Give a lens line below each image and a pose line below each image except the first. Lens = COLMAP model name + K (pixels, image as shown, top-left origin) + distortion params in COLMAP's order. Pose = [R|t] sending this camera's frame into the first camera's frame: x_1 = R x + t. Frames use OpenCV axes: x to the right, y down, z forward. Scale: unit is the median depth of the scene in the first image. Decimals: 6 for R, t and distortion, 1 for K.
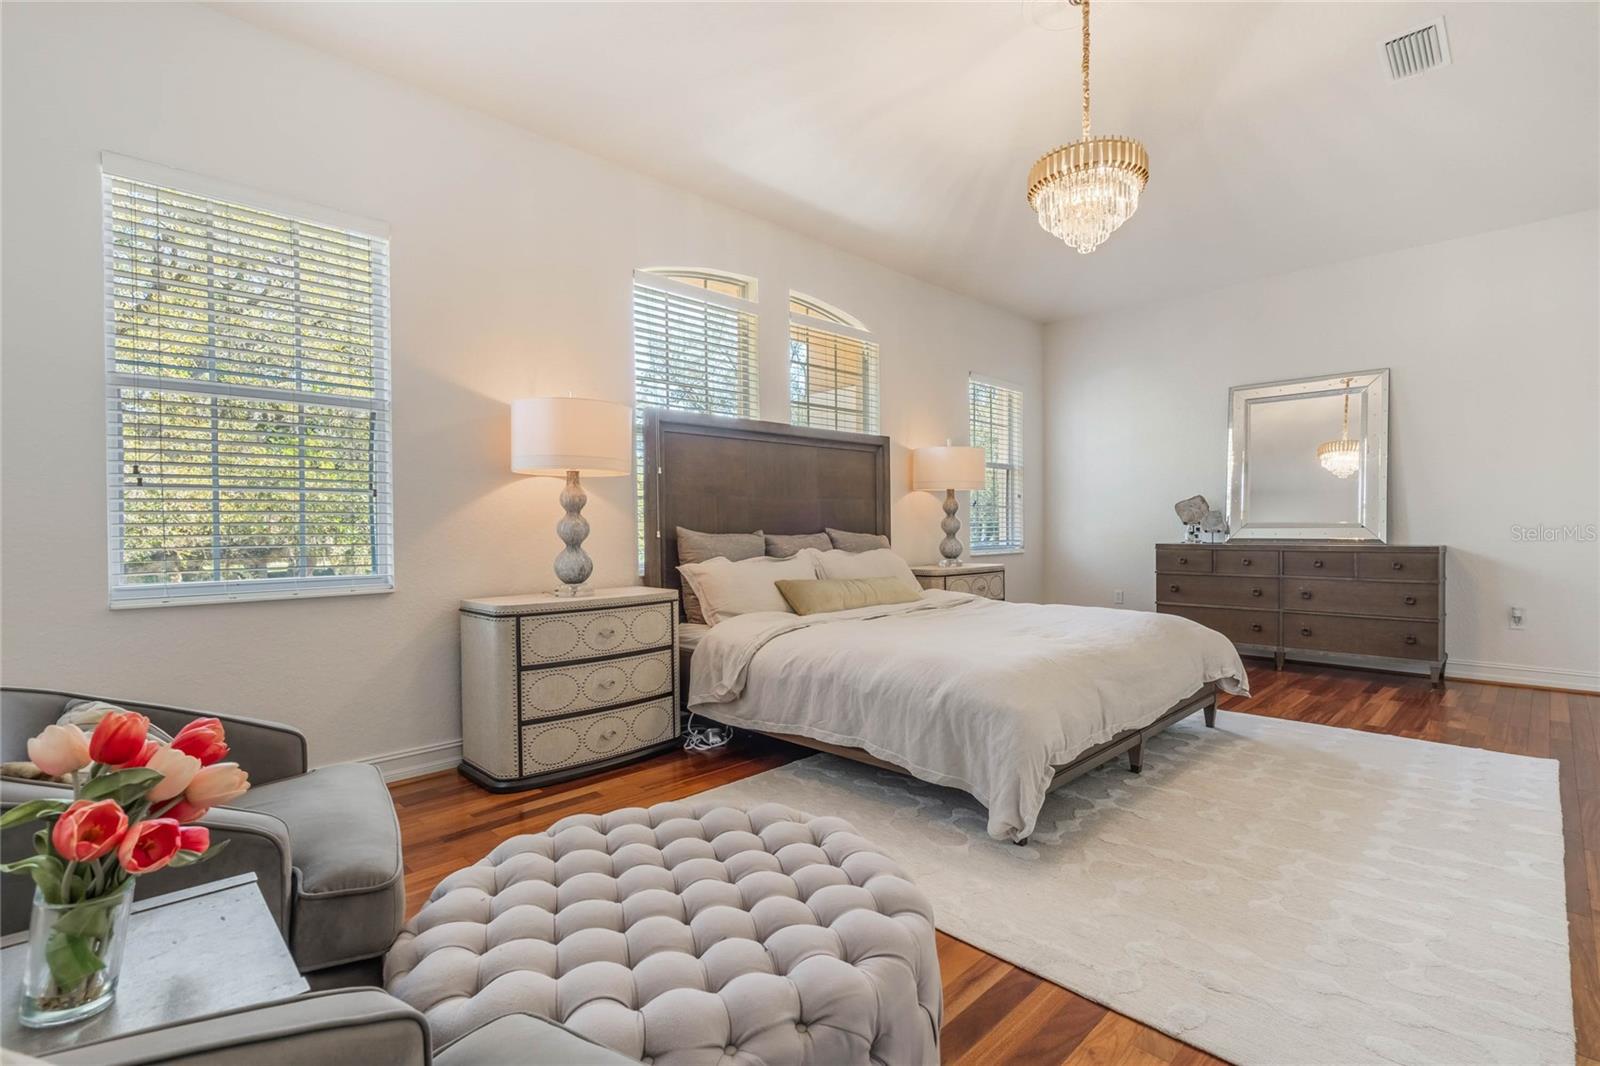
lens RADIAL K [[762.1, 0, 820.6], [0, 762.1, 534.3], [0, 0, 1]] dist [-0.006741, 0.001096]
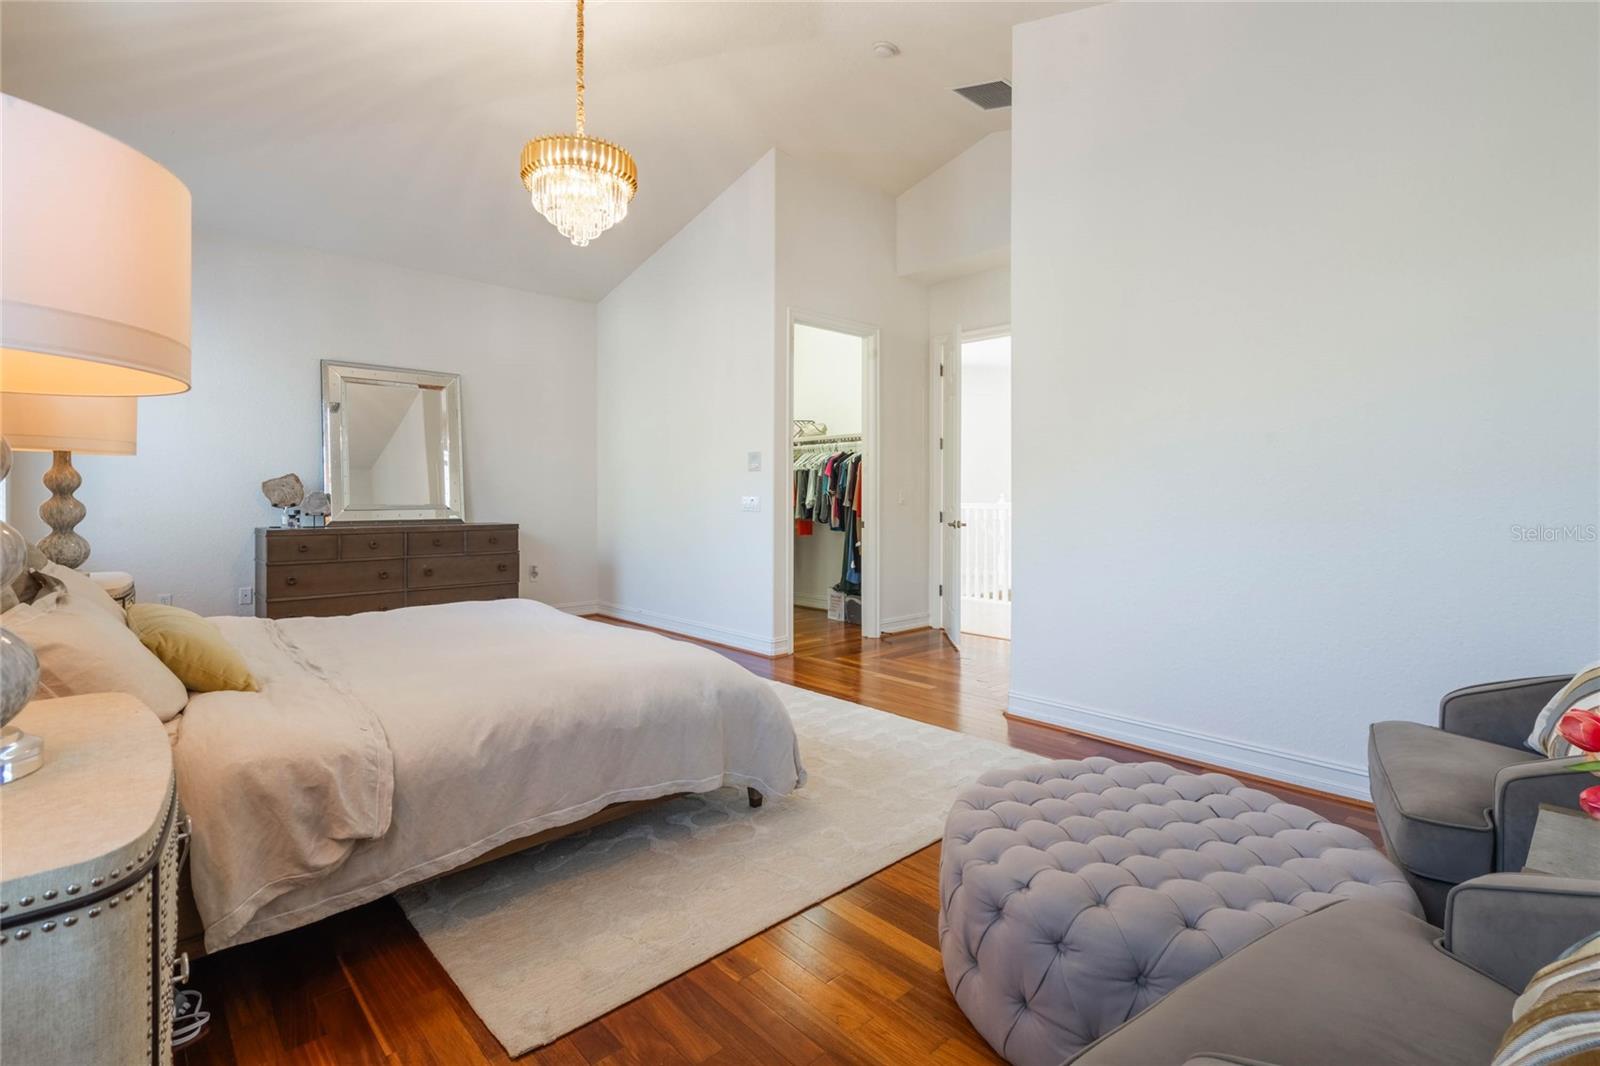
lens RADIAL K [[742.9, 0, 798.8], [0, 742.9, 497.6], [0, 0, 1]] dist [0.001552, 0.000373]
pose [[0.032763, 0.004425, 0.999453, -0.422693], [0.005737, 0.999973, -0.004615, -0.019472], [-0.999447, 0.005885, 0.032737, 0.461830]]
